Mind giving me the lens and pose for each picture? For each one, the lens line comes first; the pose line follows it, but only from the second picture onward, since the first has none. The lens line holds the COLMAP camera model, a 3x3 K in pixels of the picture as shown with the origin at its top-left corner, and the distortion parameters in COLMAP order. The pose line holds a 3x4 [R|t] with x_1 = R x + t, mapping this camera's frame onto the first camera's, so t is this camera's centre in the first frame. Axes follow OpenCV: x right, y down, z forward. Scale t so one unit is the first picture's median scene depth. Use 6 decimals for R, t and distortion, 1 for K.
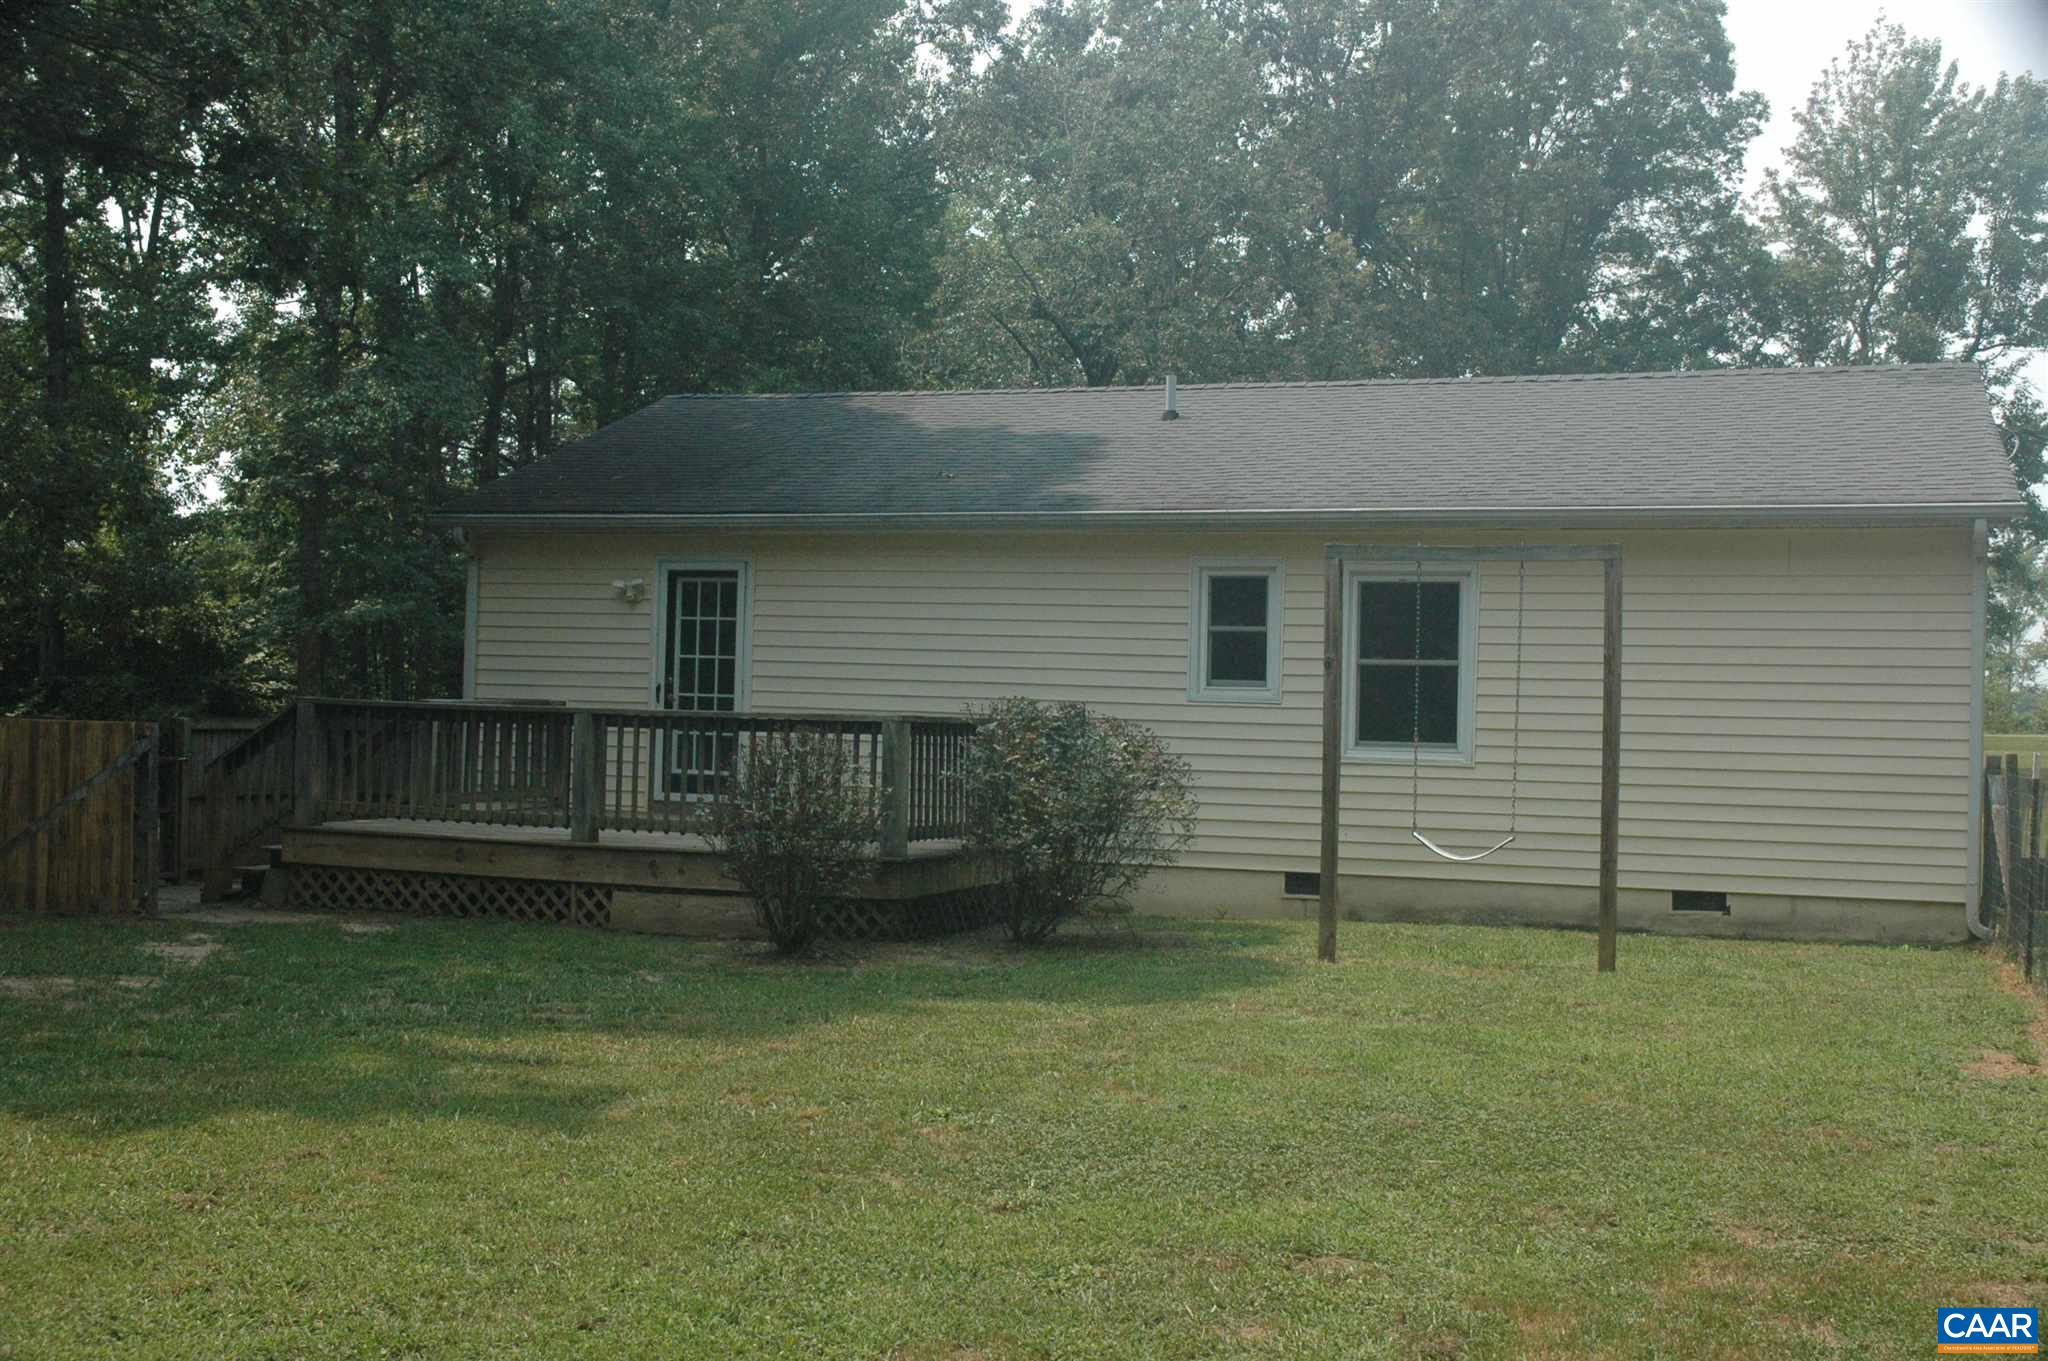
lens RADIAL K [[2196.6, 0, 1024.0], [0, 2196.6, 680.5], [0, 0, 1]] dist [-0.078957, 0.190855]
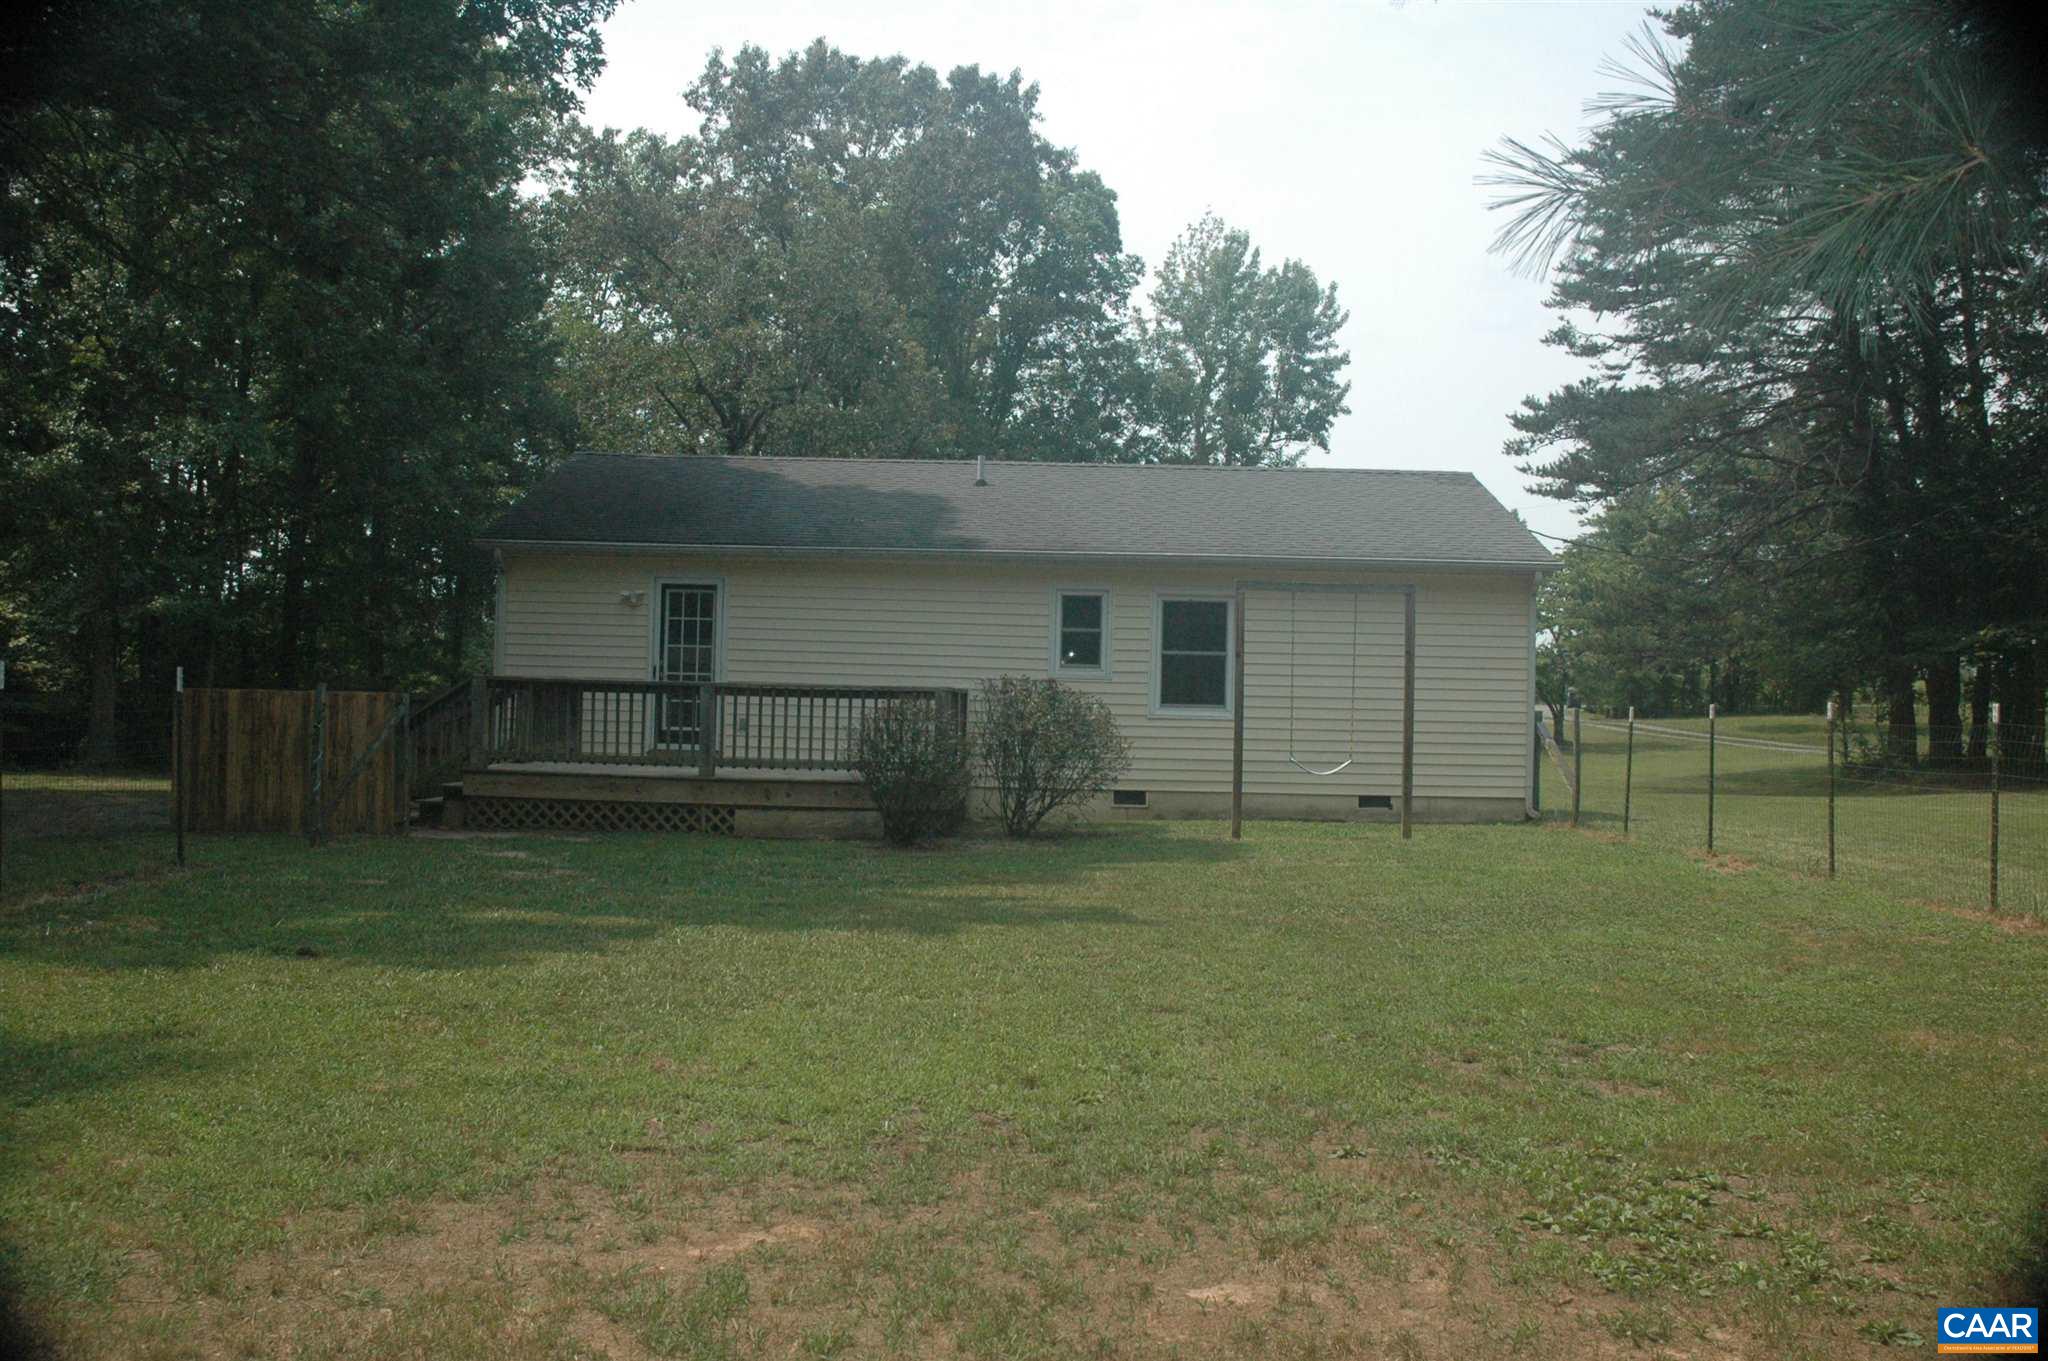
lens RADIAL K [[1700.2, 0, 1028.8], [0, 1700.2, 703.1], [0, 0, 1]] dist [-0.181010, 0.220792]
pose [[0.942726, -0.002537, 0.333560, -0.299578], [-0.005867, 0.999690, 0.024184, -0.001627], [-0.333518, -0.024756, 0.942419, -0.087778]]
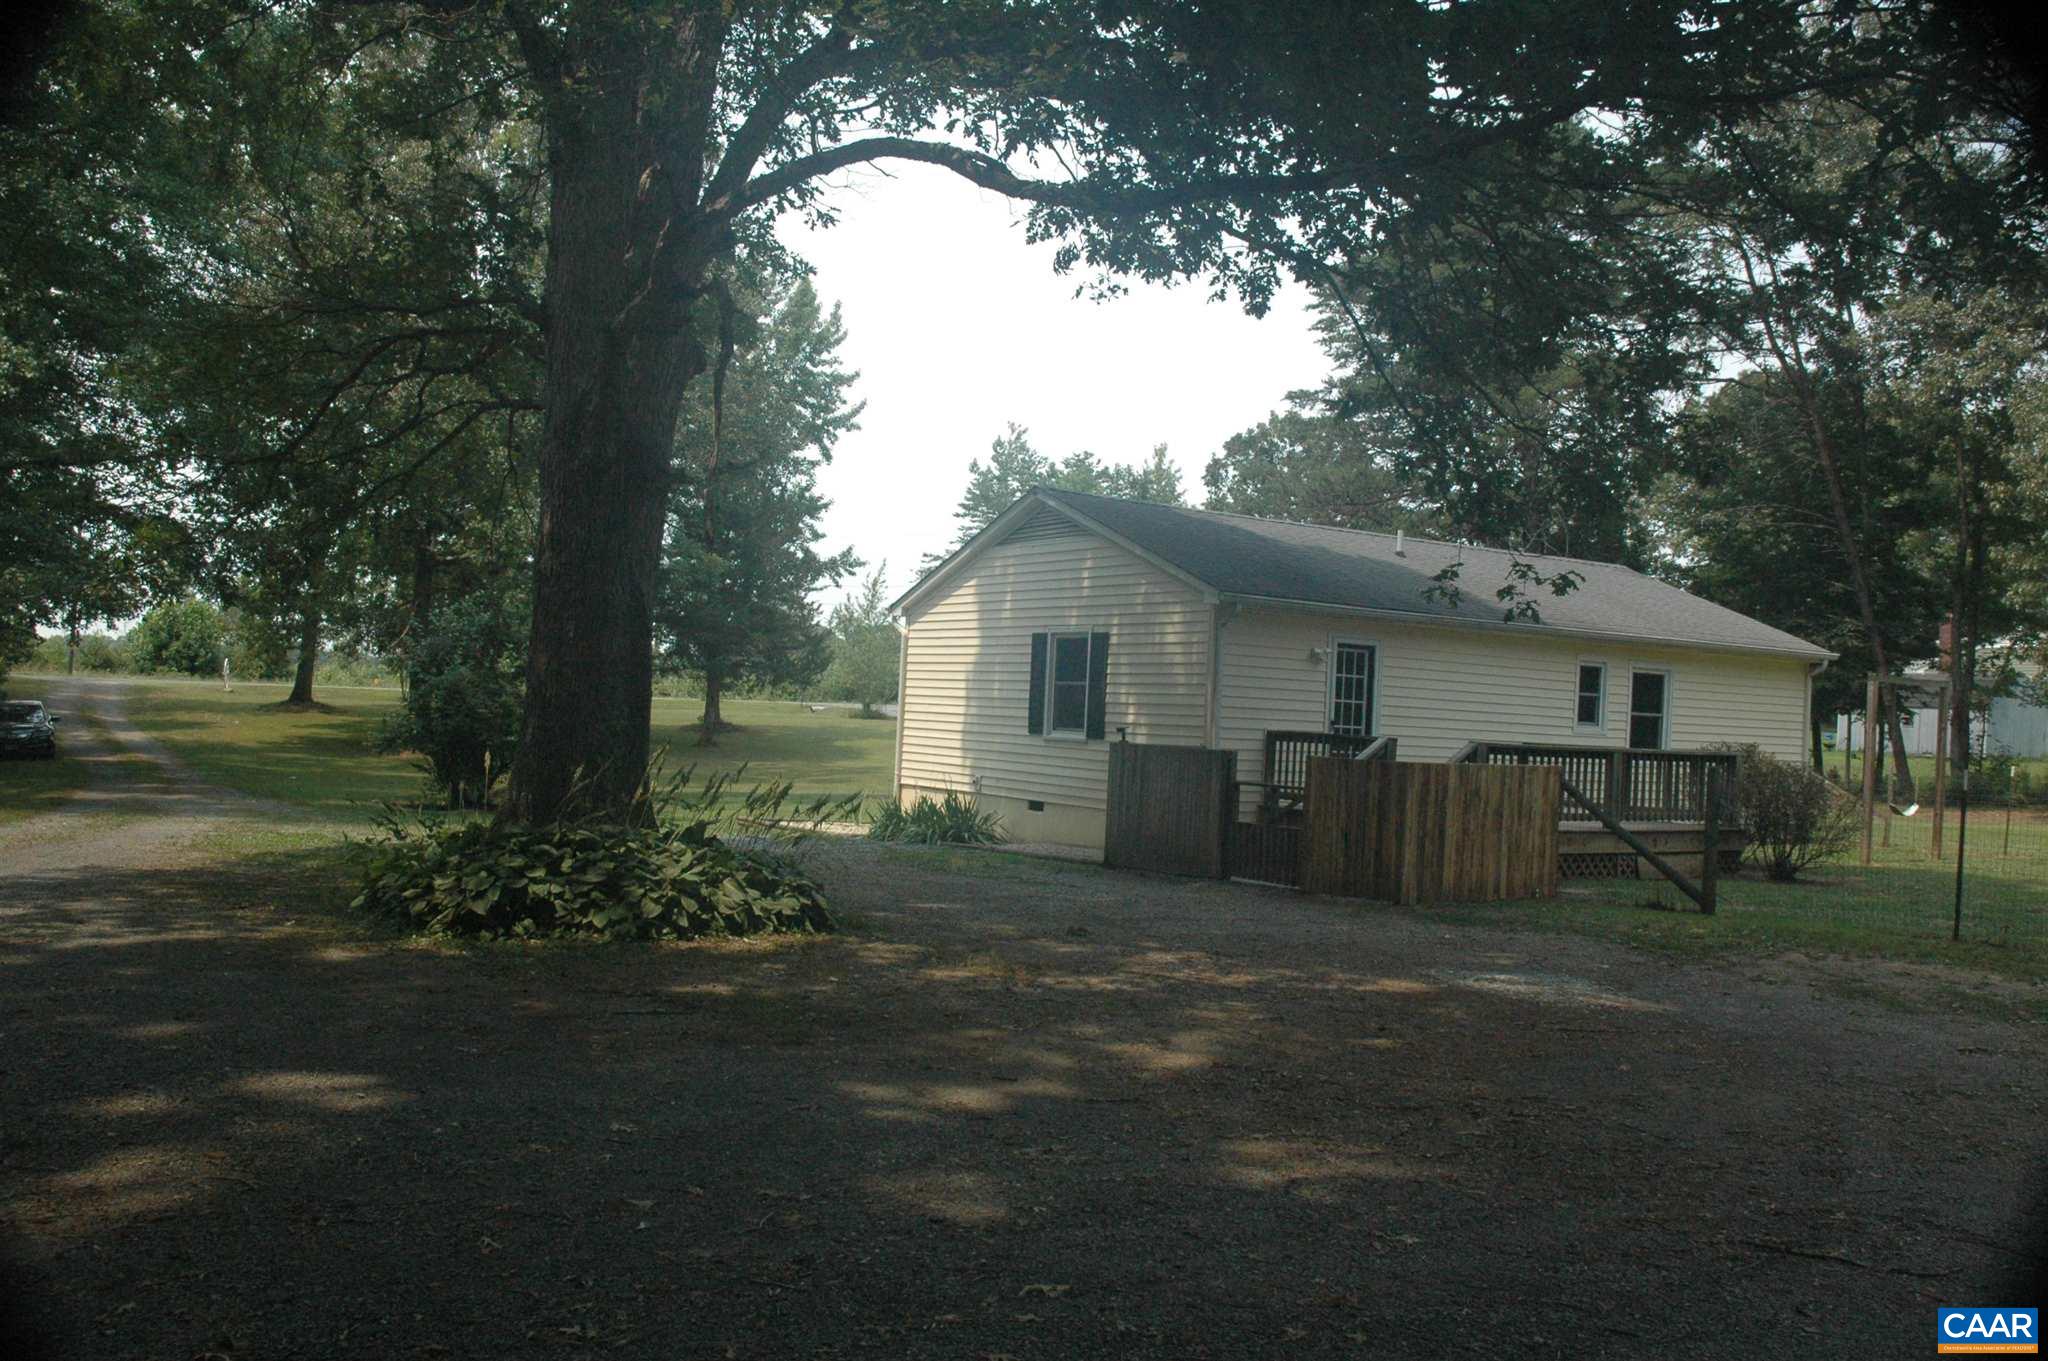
lens RADIAL K [[1700.2, 0, 1028.8], [0, 1700.2, 703.1], [0, 0, 1]] dist [-0.181010, 0.220792]
pose [[0.603936, 0.006946, 0.797003, -1.203092], [-0.040093, 0.998961, 0.021674, -0.025881], [-0.796024, -0.045044, 0.603587, 0.476206]]
